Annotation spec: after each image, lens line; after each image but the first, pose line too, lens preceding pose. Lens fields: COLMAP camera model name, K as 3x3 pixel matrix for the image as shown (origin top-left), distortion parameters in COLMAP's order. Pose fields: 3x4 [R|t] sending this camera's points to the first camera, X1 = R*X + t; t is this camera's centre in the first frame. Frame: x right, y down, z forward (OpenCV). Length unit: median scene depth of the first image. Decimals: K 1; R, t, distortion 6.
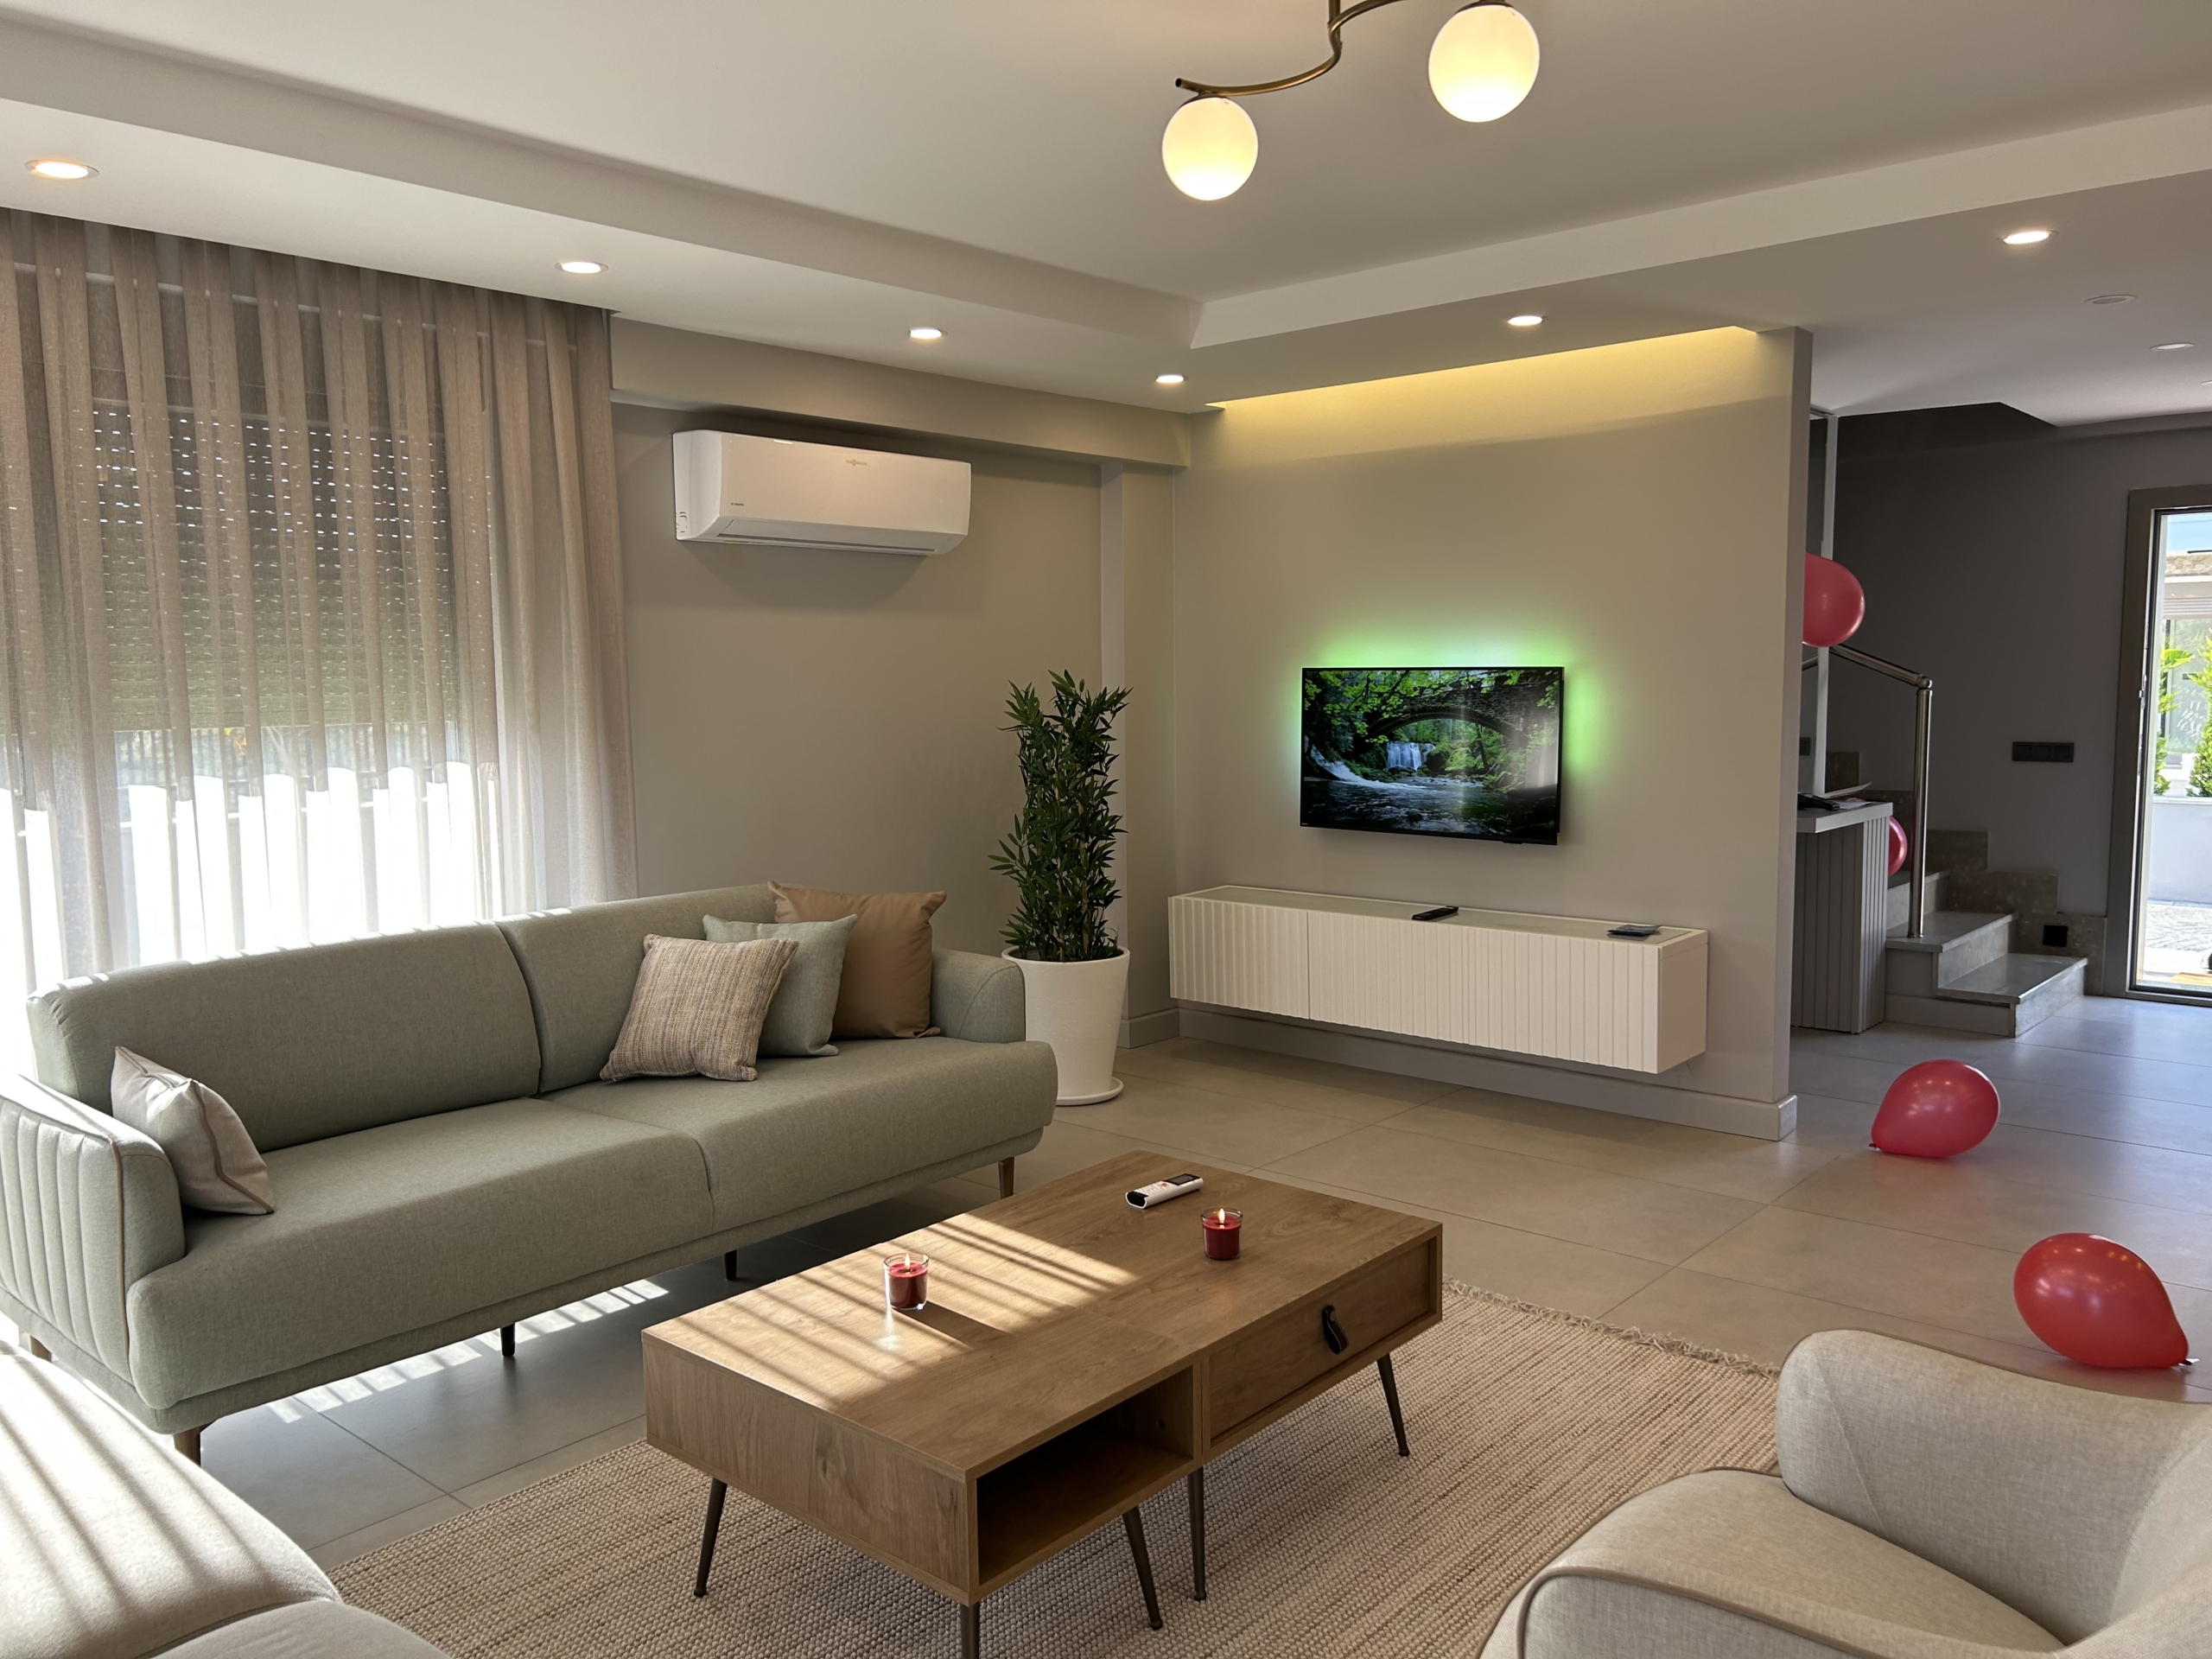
lens RADIAL K [[1672.2, 0, 1107.0], [0, 1672.2, 840.7], [0, 0, 1]] dist [0.061013, -0.002078]
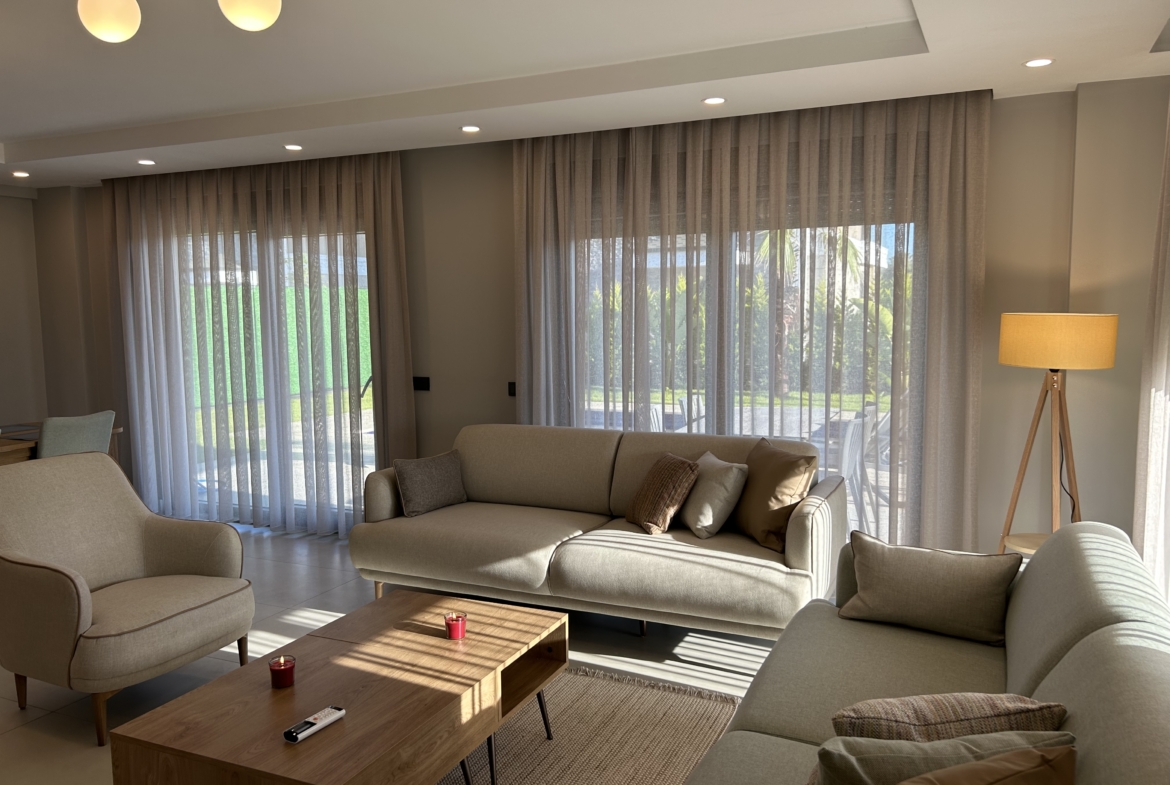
lens RADIAL K [[877.9, 0, 584.1], [0, 877.9, 400.3], [0, 0, 1]] dist [0.086737, -0.066452]
pose [[-0.958313, 0.049291, -0.281436, 0.010137], [-0.009584, 0.978907, 0.204080, -0.110802], [0.285559, 0.198270, -0.937627, 0.993983]]
